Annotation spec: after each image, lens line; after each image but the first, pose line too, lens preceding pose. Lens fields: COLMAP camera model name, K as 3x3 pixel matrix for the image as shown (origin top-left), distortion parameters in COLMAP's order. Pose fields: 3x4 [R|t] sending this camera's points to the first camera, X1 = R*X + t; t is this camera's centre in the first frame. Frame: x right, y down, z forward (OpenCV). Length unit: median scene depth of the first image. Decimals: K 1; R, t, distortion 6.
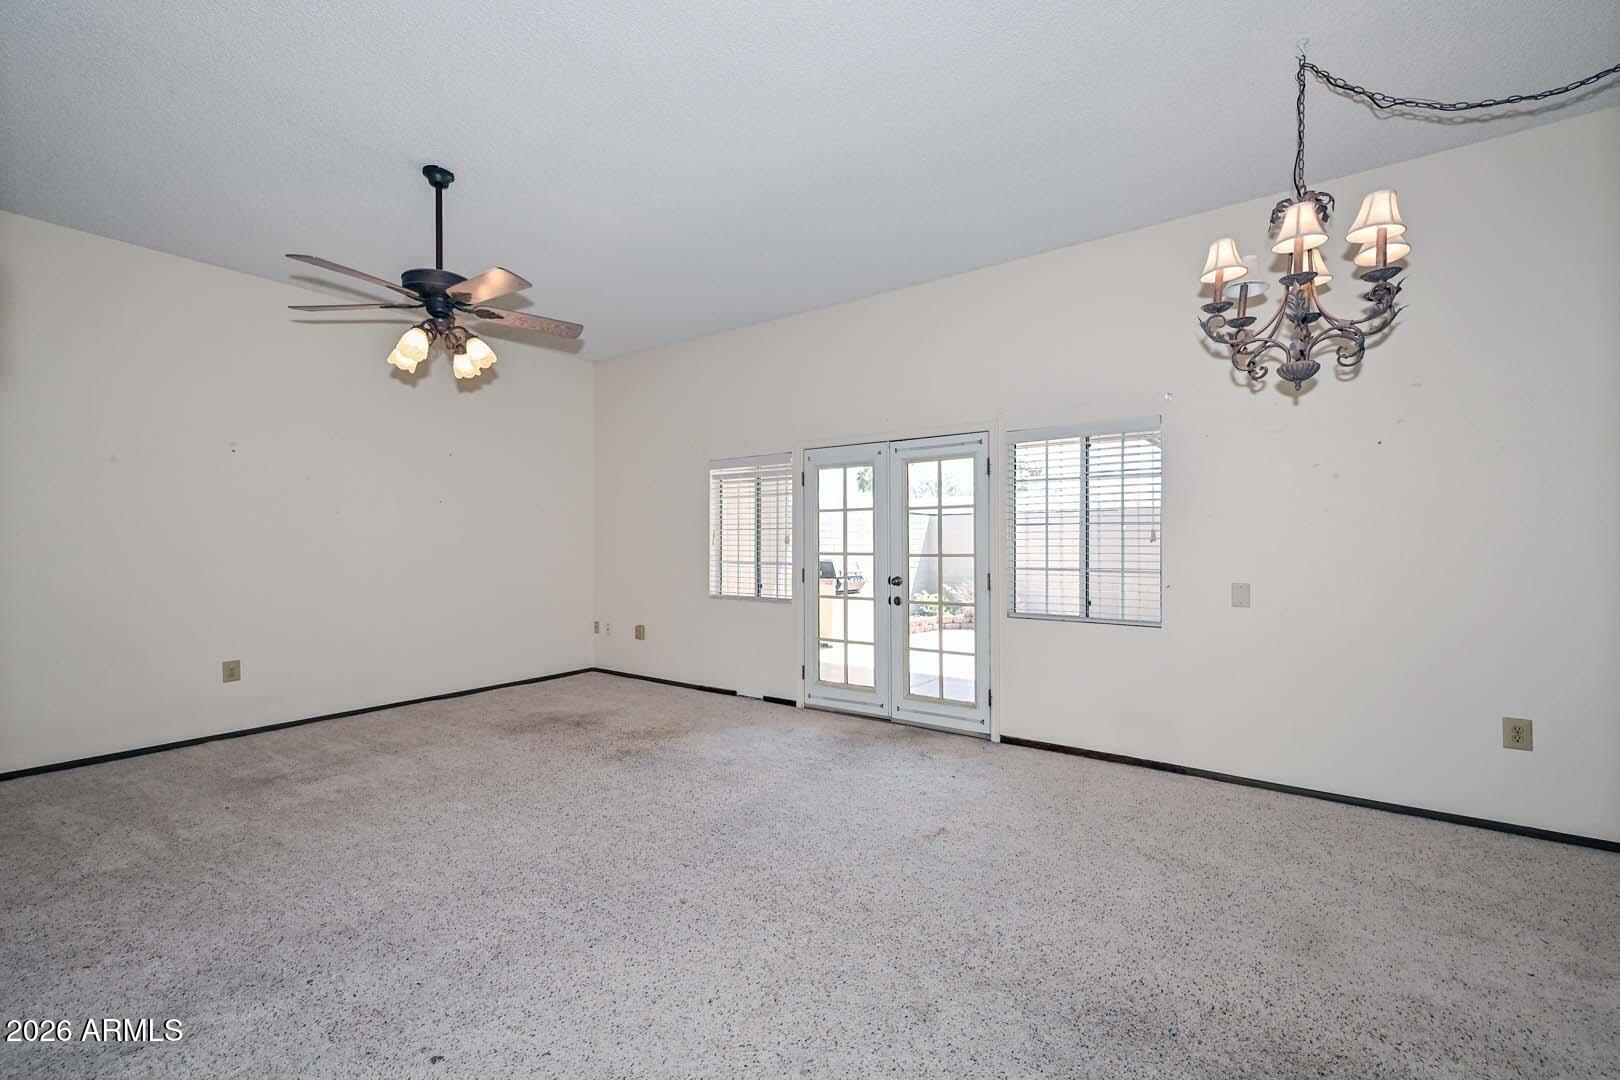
lens RADIAL K [[678.1, 0, 810.0], [0, 678.1, 540.0], [0, 0, 1]] dist [0.016480, 0.000073]
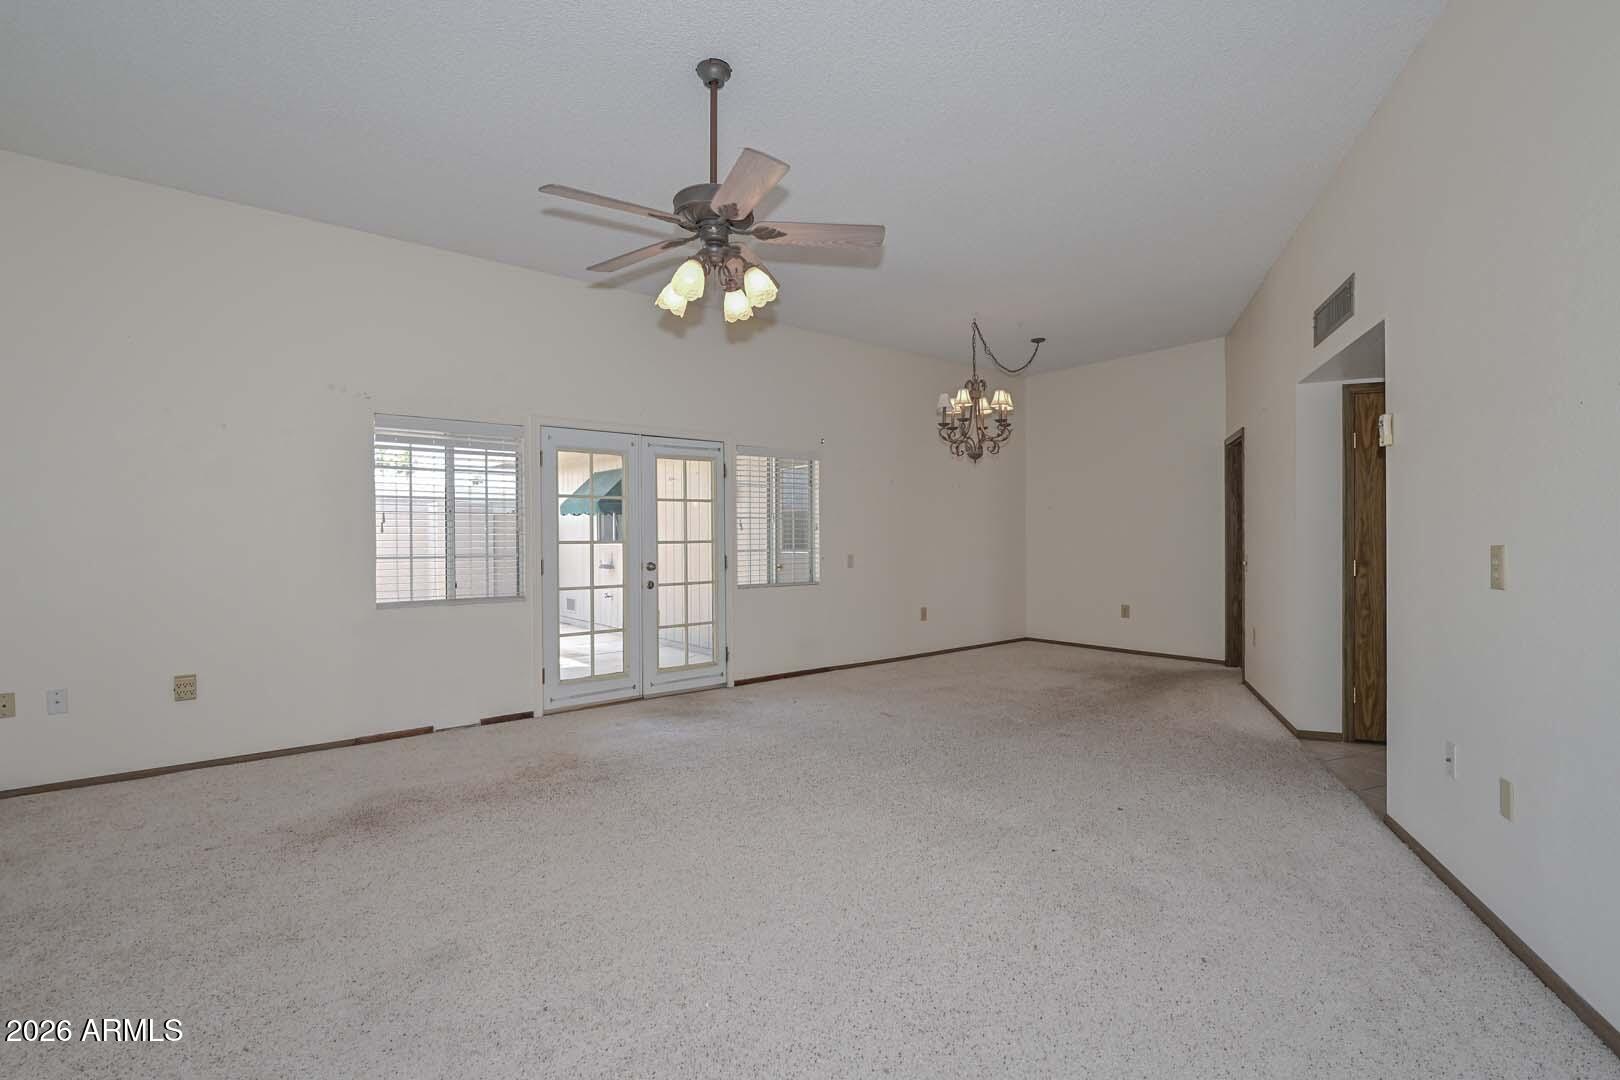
lens RADIAL K [[722.2, 0, 810.0], [0, 722.2, 540.0], [0, 0, 1]] dist [0.014937, 0.000268]
pose [[0.293393, -0.006287, 0.955971, -0.806750], [-0.002518, 0.999970, 0.007349, 0.008556], [-0.955989, -0.004563, 0.293368, 0.382494]]
